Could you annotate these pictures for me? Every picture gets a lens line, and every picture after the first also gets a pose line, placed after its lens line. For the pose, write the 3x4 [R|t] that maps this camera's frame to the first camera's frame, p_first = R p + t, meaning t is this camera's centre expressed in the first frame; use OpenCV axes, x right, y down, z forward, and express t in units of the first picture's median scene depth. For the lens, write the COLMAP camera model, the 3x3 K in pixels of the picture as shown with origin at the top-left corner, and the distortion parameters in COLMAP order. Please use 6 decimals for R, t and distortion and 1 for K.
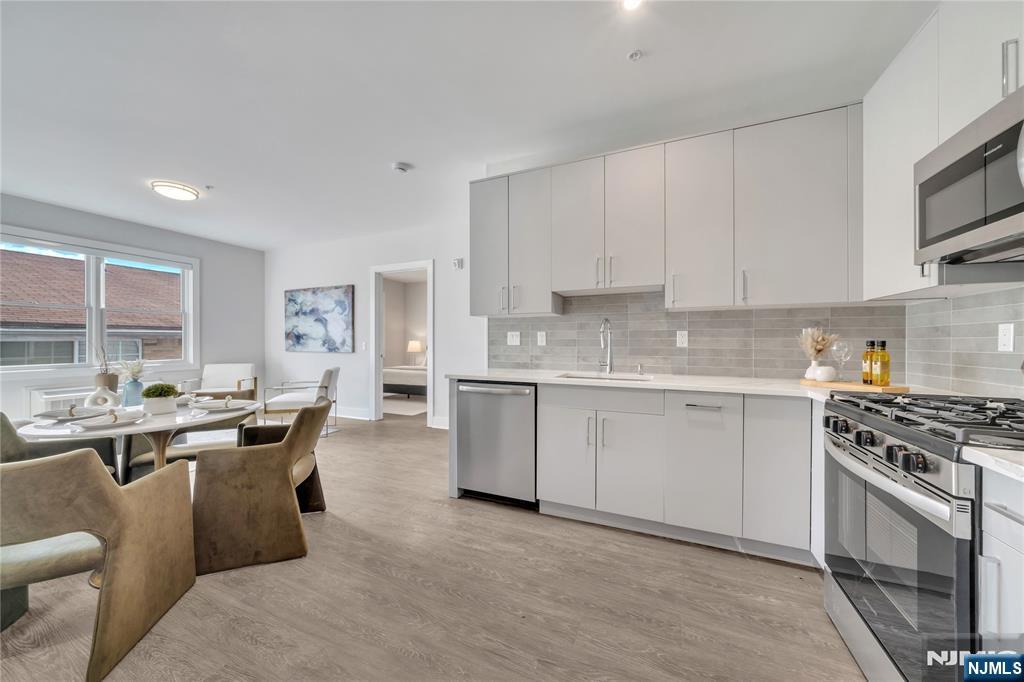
lens RADIAL K [[355.7, 0, 507.2], [0, 355.7, 340.3], [0, 0, 1]] dist [-0.000520, -0.000235]
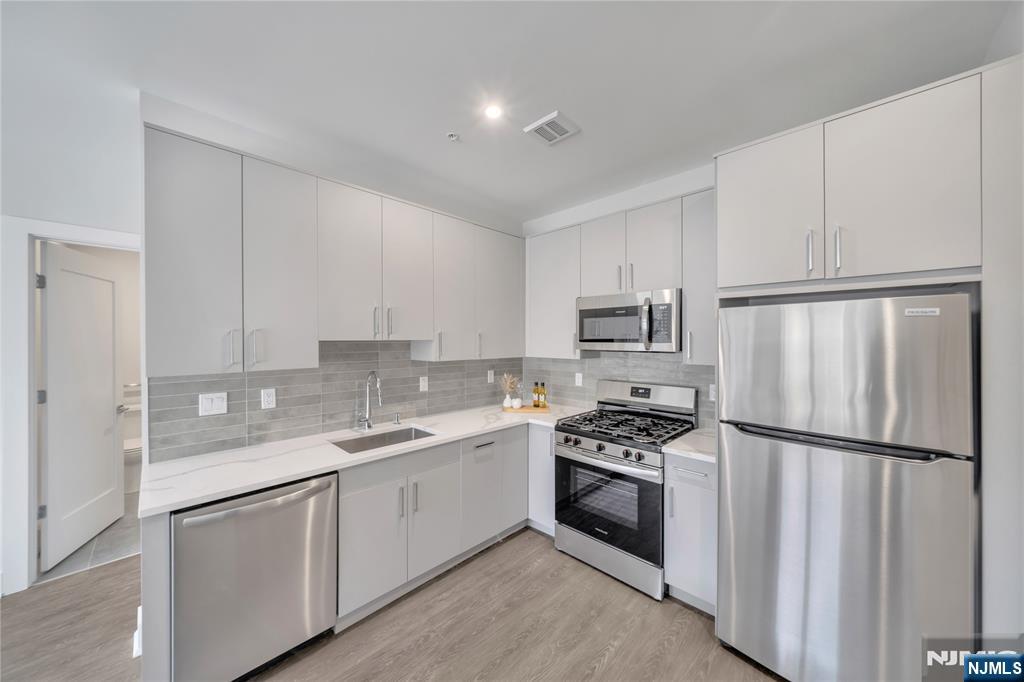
lens RADIAL K [[355.7, 0, 505.2], [0, 355.7, 341.3], [0, 0, 1]] dist [-0.000520, -0.000235]
pose [[0.361051, -0.005746, 0.932529, -0.500324], [-0.001367, 0.999977, 0.006690, -0.158918], [-0.932545, -0.003690, 0.361034, 0.385787]]
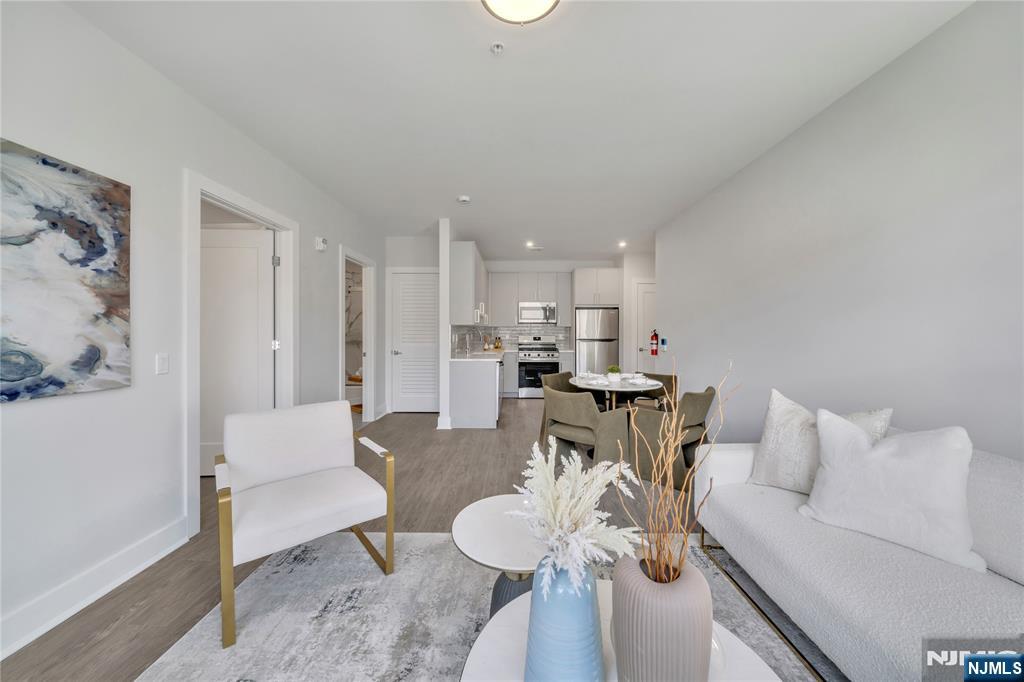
lens RADIAL K [[355.7, 0, 514.5], [0, 355.7, 338.1], [0, 0, 1]] dist [-0.000520, -0.000235]
pose [[-0.398686, -0.013203, 0.916993, -1.846239], [-0.009961, 0.999900, 0.010066, -0.038335], [-0.917033, -0.005121, -0.398777, 1.640681]]
